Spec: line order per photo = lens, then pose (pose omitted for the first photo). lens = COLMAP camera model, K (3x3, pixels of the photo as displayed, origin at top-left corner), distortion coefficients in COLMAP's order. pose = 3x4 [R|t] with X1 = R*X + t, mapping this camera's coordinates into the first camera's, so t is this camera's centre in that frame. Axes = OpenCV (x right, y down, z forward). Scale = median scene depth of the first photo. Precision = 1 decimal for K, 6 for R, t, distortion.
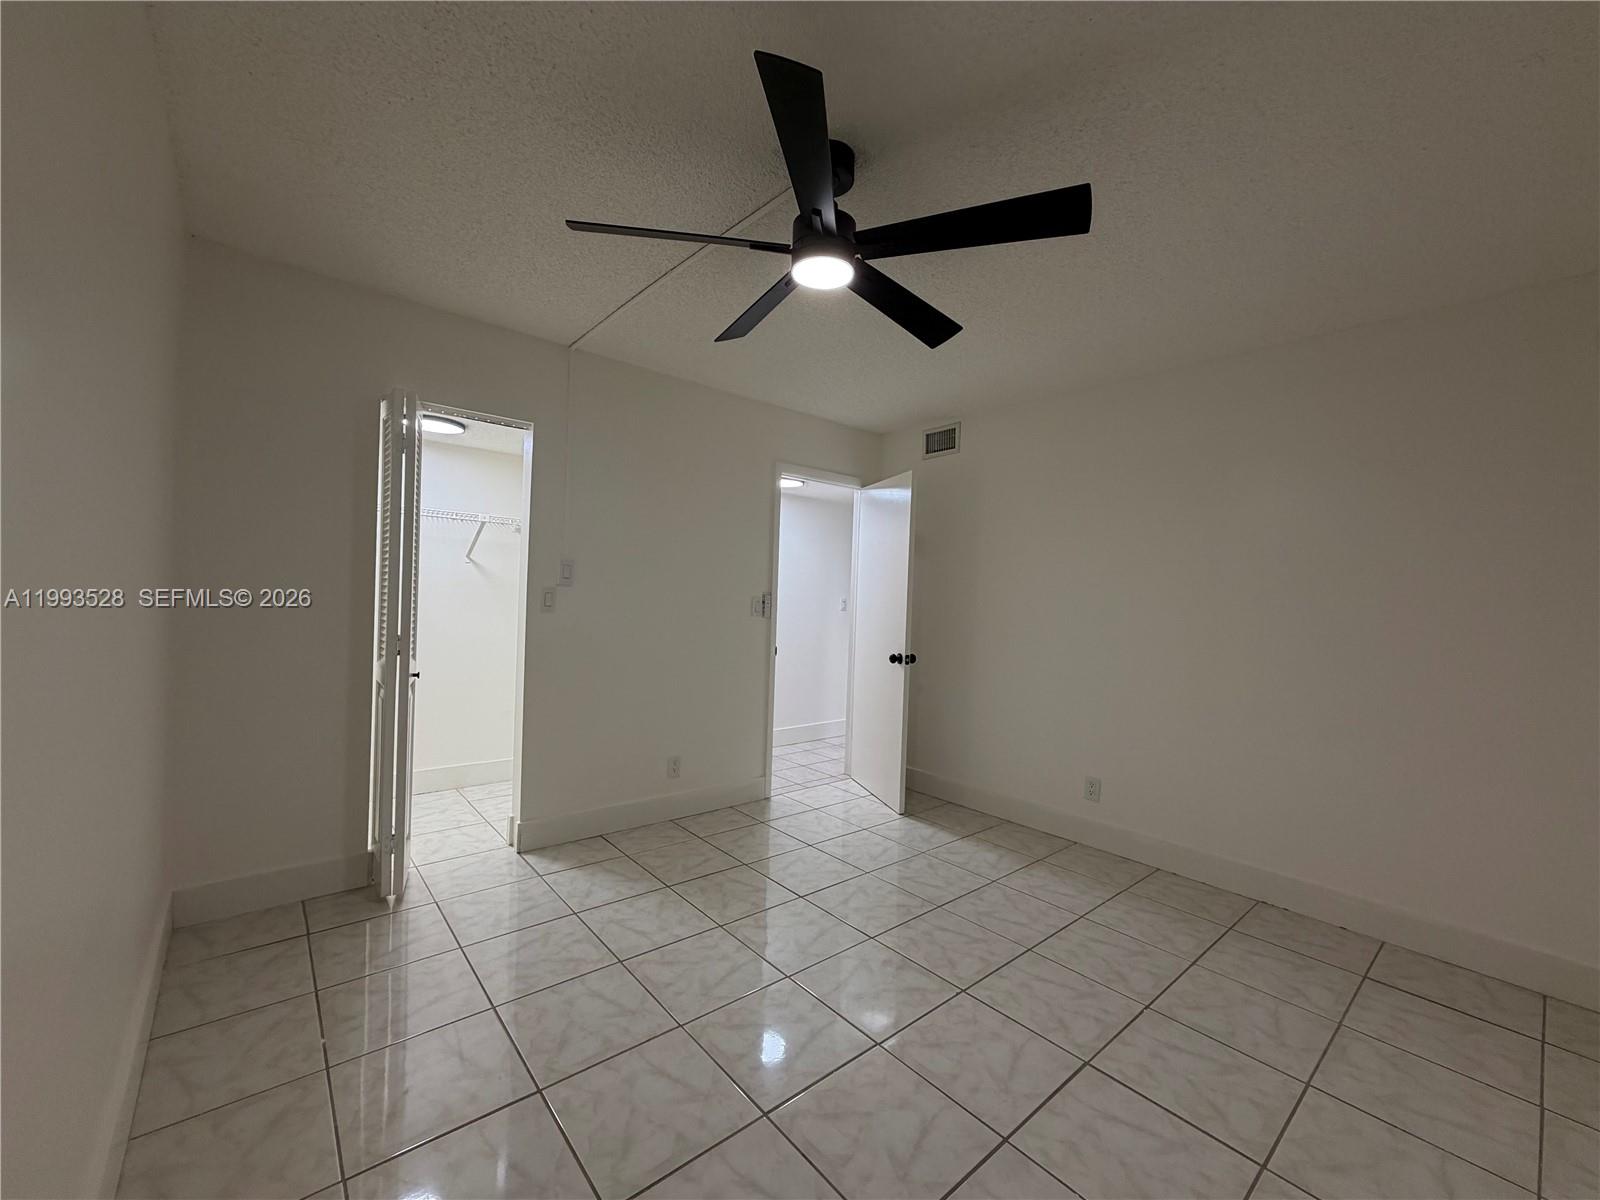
lens RADIAL K [[638.4, 0, 794.4], [0, 638.4, 602.7], [0, 0, 1]] dist [-0.000453, 0.000176]
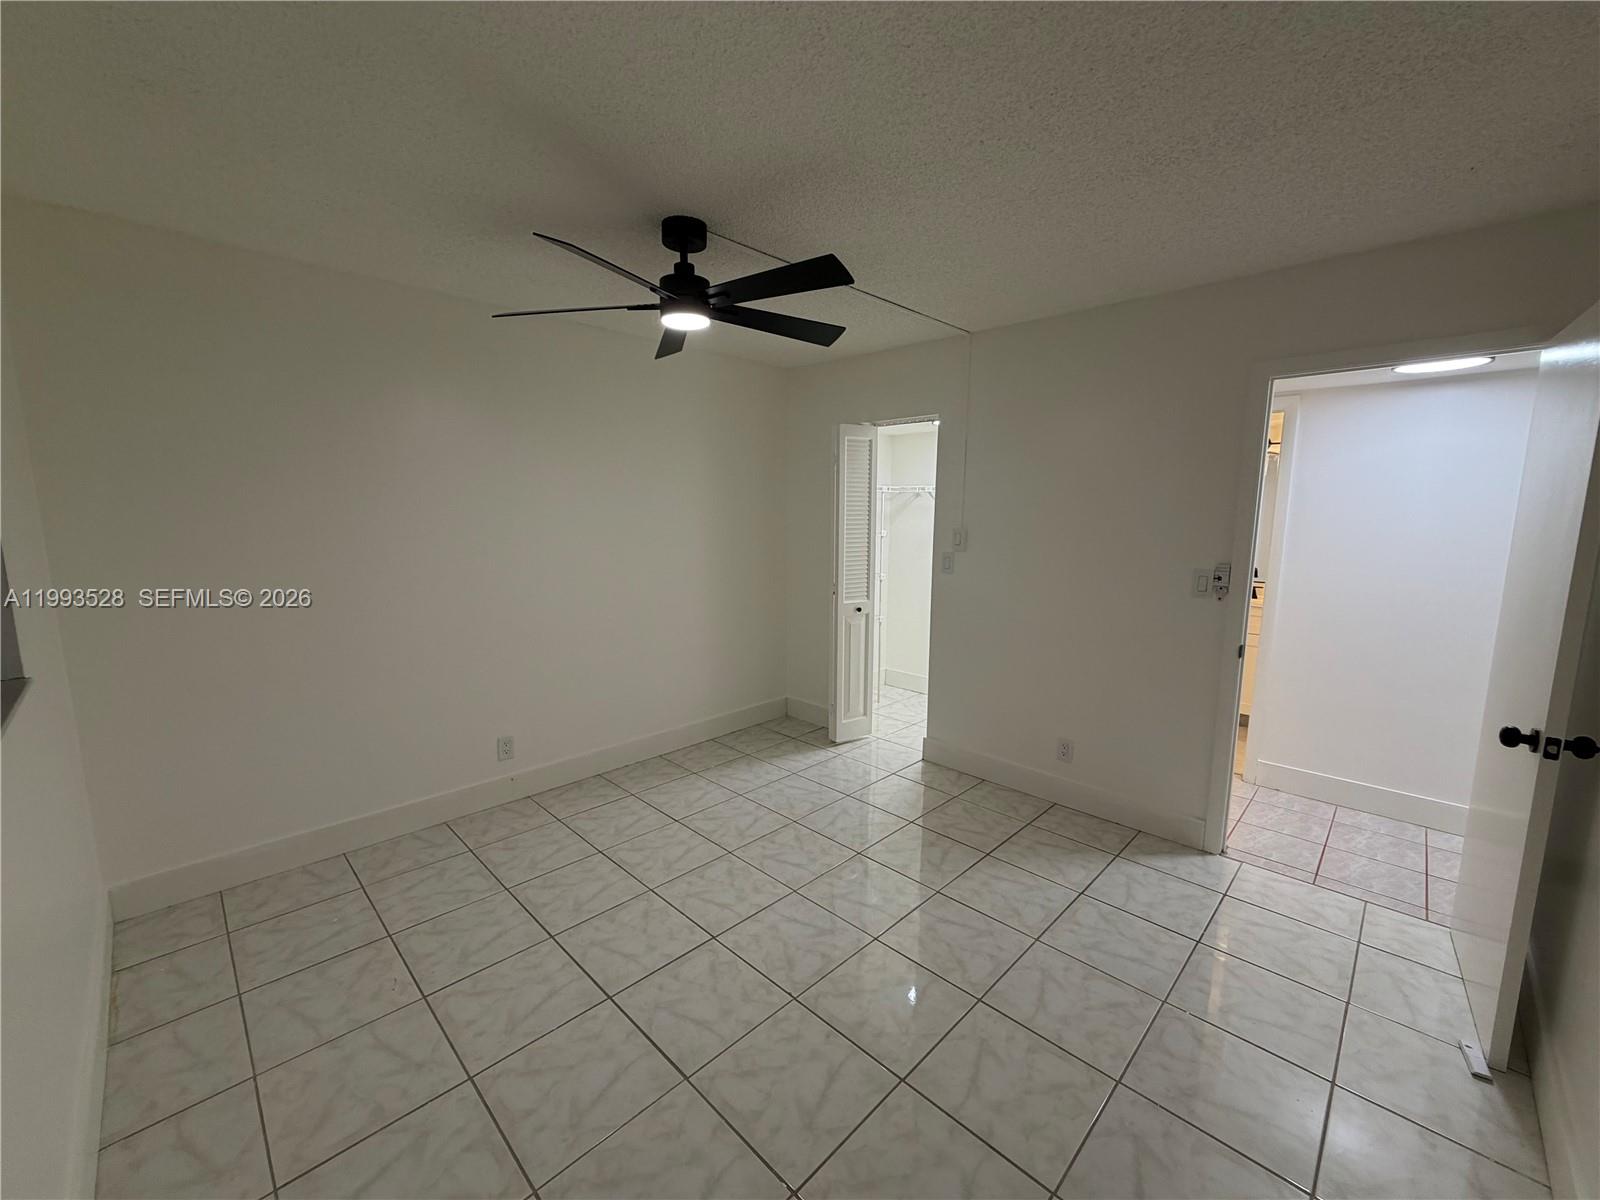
lens RADIAL K [[638.4, 0, 794.4], [0, 638.4, 602.7], [0, 0, 1]] dist [-0.000453, 0.000176]
pose [[0.084268, 0.102412, -0.991166, 0.794584], [-0.013851, 0.994729, 0.101602, -0.049620], [0.996347, 0.005167, 0.085242, 0.635982]]
